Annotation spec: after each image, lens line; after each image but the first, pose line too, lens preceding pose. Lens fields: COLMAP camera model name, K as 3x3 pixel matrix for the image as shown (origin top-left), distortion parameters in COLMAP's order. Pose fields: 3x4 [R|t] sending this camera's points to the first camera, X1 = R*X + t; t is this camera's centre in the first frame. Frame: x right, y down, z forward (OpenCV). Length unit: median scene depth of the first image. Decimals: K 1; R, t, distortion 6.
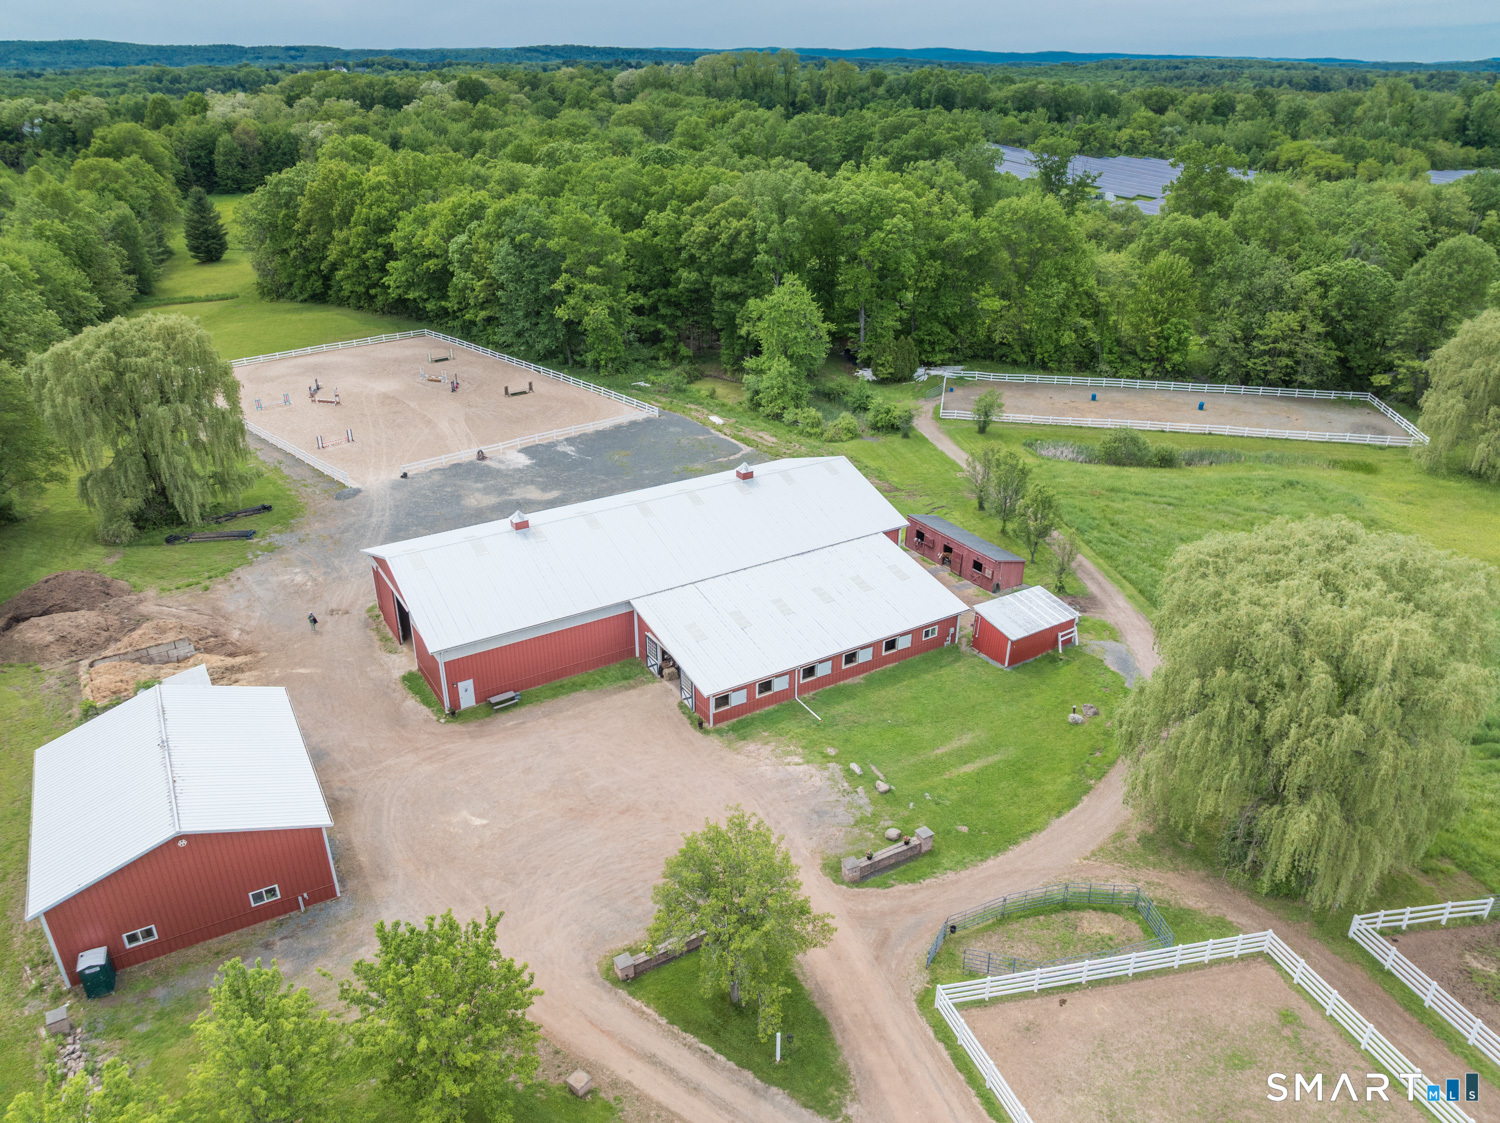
lens RADIAL K [[1055.2, 0, 750.2], [0, 1055.2, 565.7], [0, 0, 1]] dist [-0.045860, 0.018858]
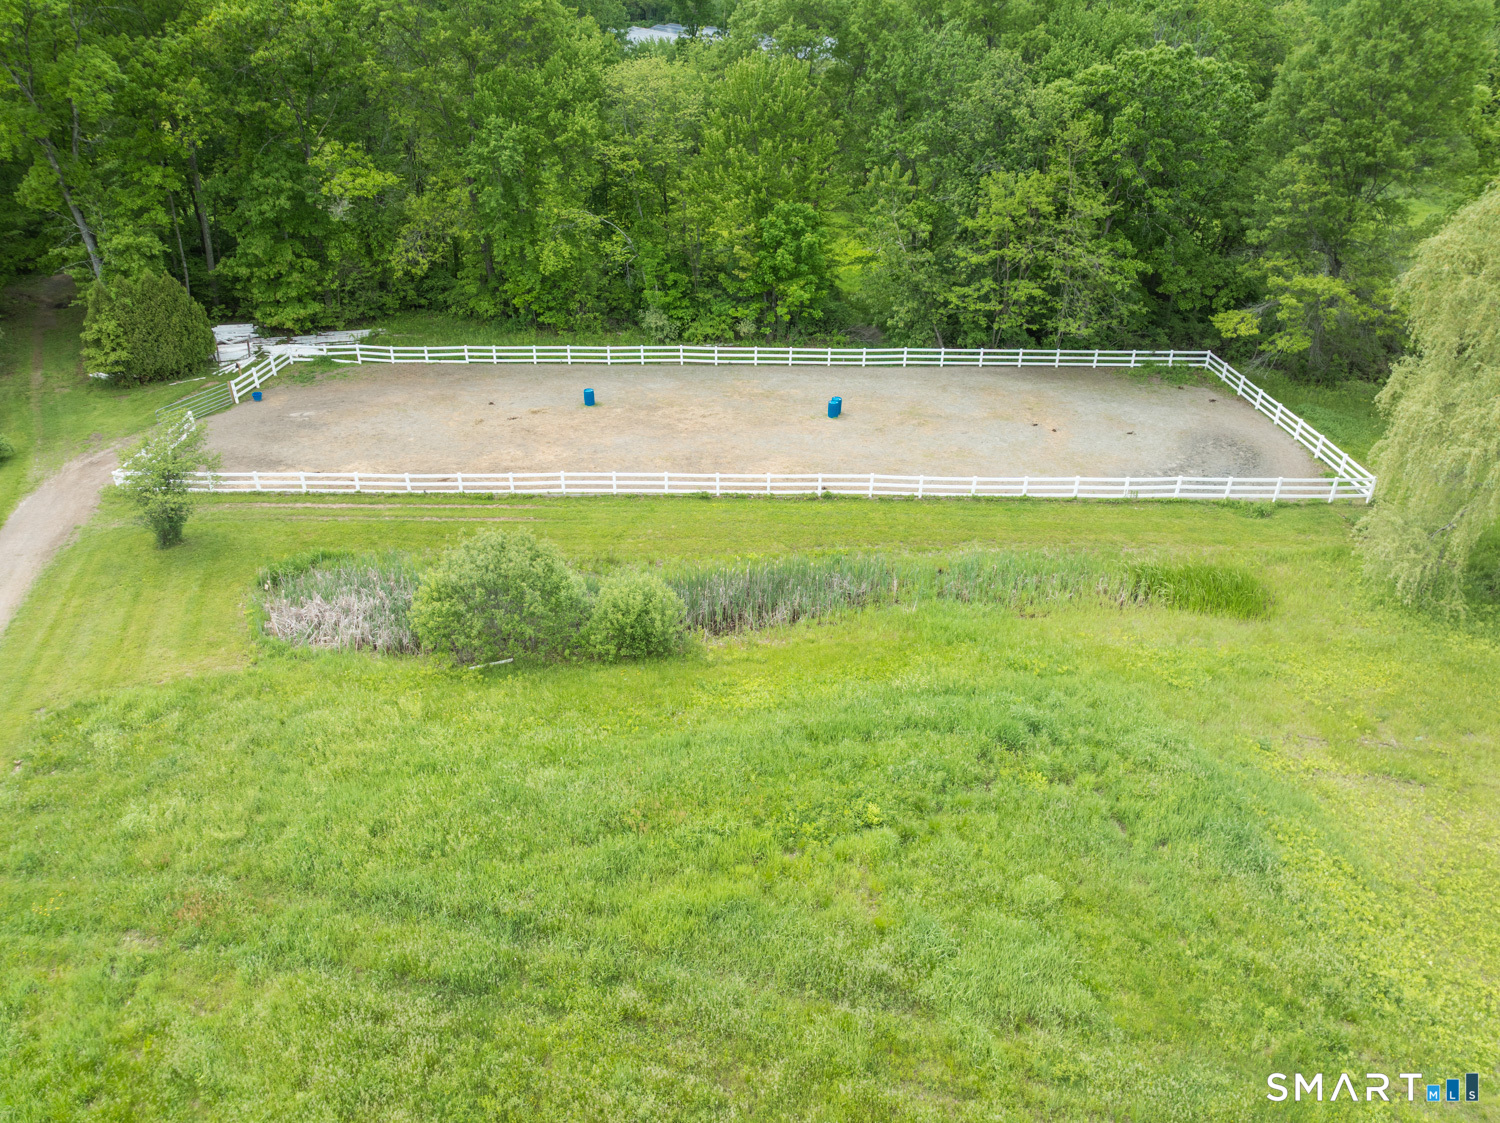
lens RADIAL K [[1055.2, 0, 744.9], [0, 1055.2, 564.8], [0, 0, 1]] dist [-0.045860, 0.018858]
pose [[0.985779, -0.077762, 0.148974, 0.323947], [0.069889, 0.995903, 0.057376, -0.115145], [-0.152825, -0.046149, 0.987175, 0.582278]]
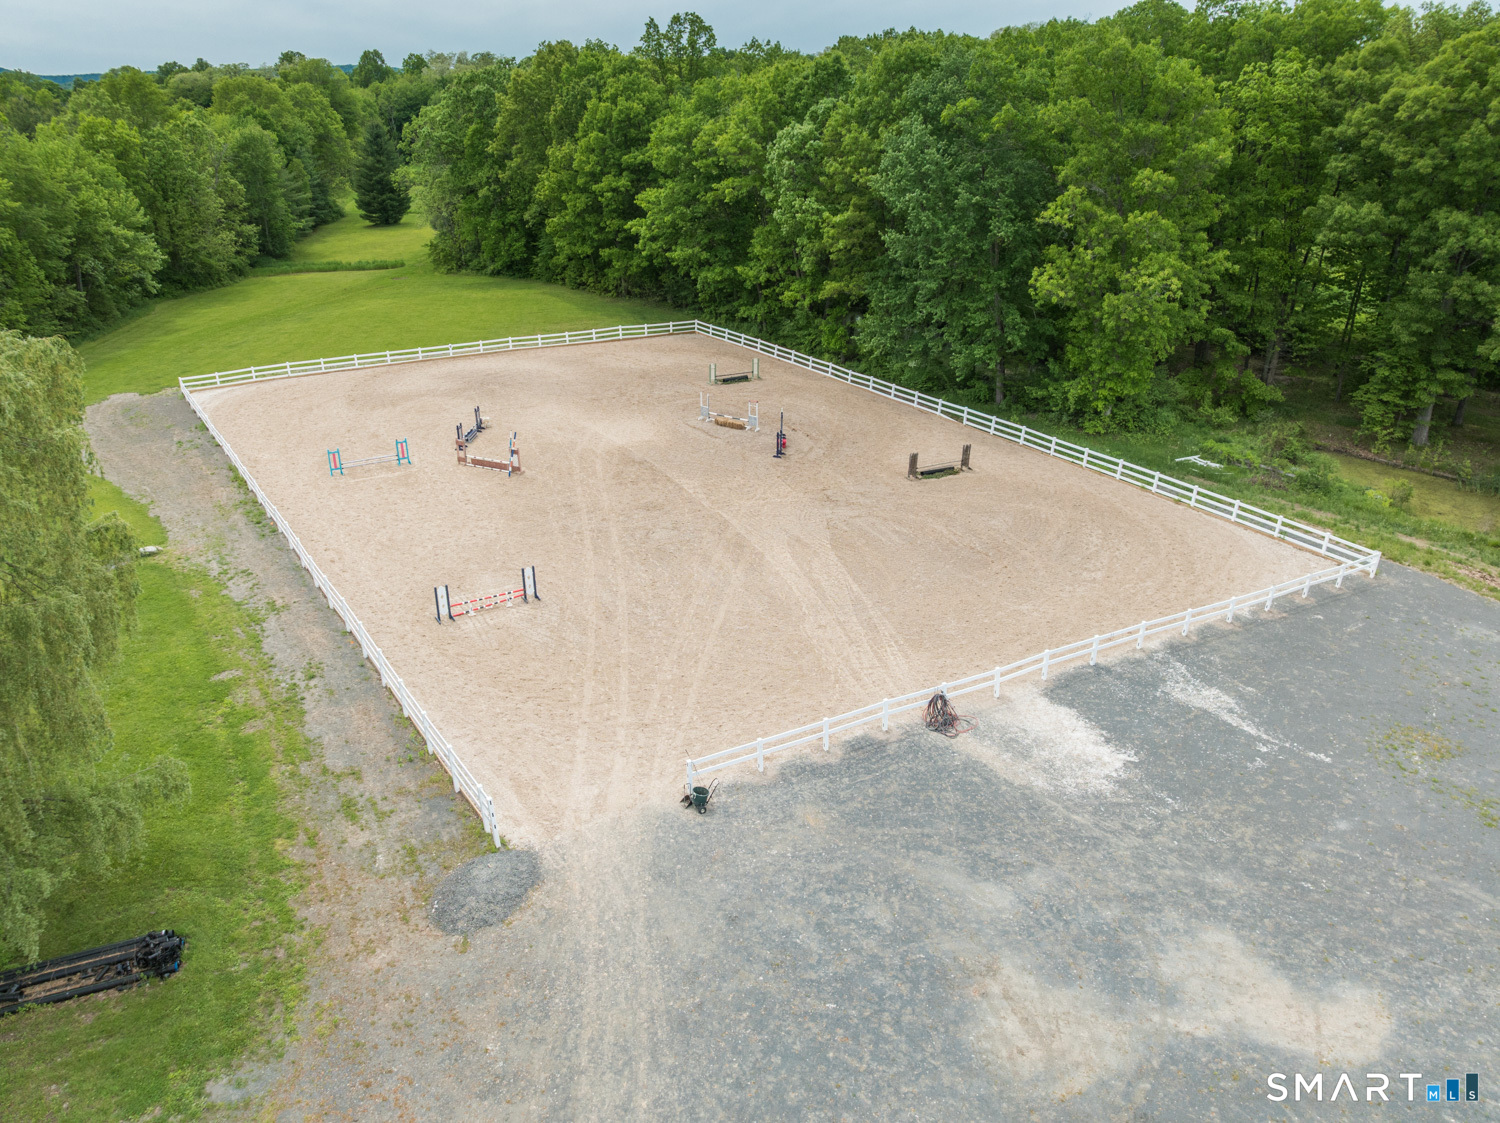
lens RADIAL K [[1055.2, 0, 750.4], [0, 1055.2, 562.3], [0, 0, 1]] dist [-0.045860, 0.018858]
pose [[0.981703, 0.079962, -0.172816, -0.218975], [-0.084614, 0.996219, -0.019714, -0.114649], [0.170586, 0.033976, 0.984757, 0.585350]]
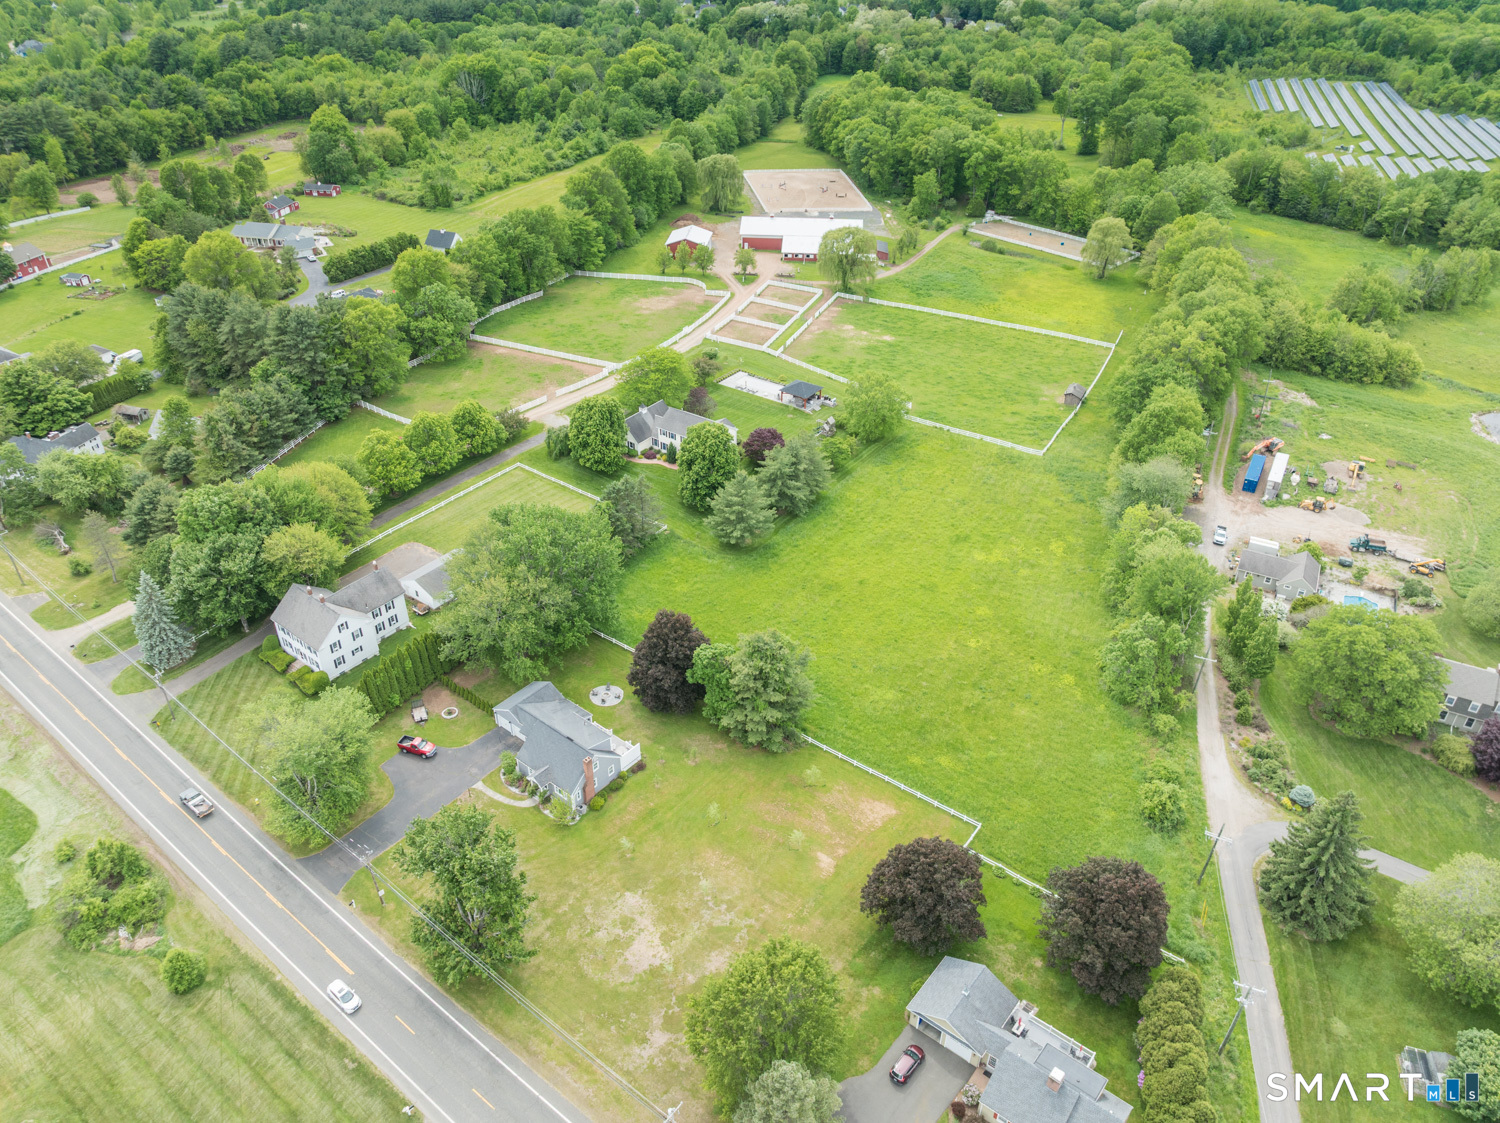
lens RADIAL K [[1055.2, 0, 748.4], [0, 1055.2, 554.7], [0, 0, 1]] dist [-0.045860, 0.018858]
pose [[0.803351, 0.328485, -0.496714, 1.317939], [-0.259388, 0.943839, 0.204660, 0.236991], [0.536046, -0.035573, 0.843439, -1.580438]]
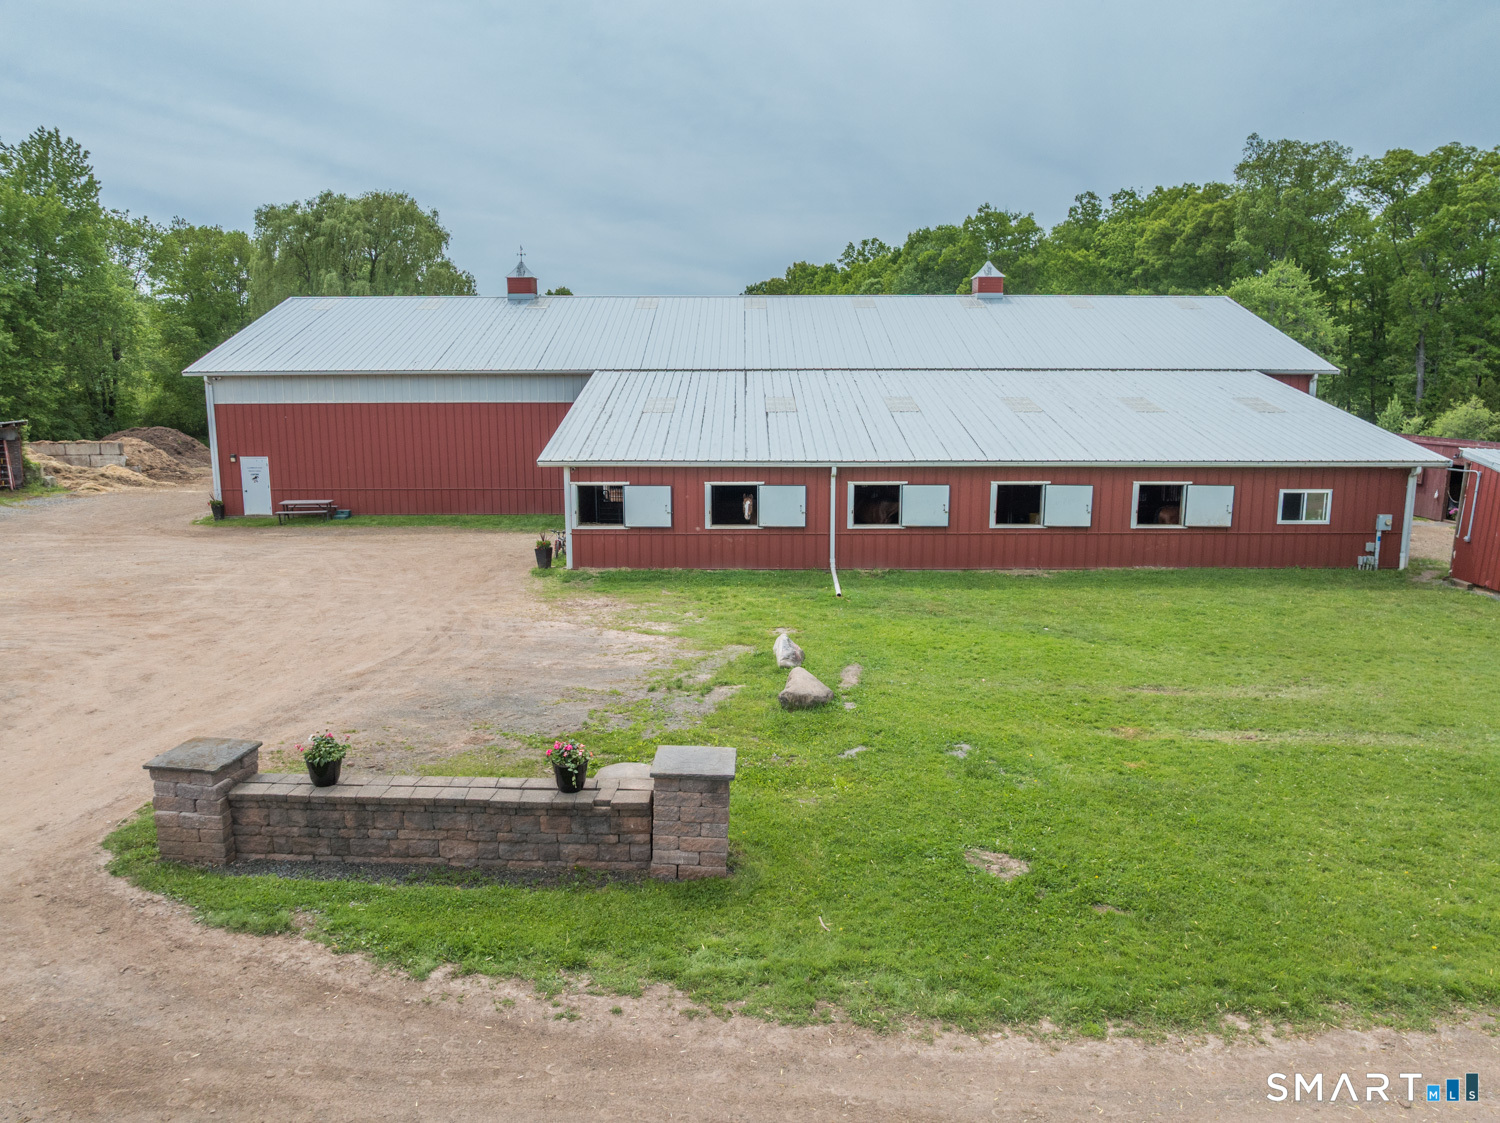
lens RADIAL K [[1055.2, 0, 749.8], [0, 1055.2, 566.2], [0, 0, 1]] dist [-0.045860, 0.018858]
pose [[0.850366, 0.092952, -0.517917, 0.107151], [-0.225235, 0.953844, -0.198623, 0.104851], [0.475550, 0.285555, 0.832052, 0.349374]]
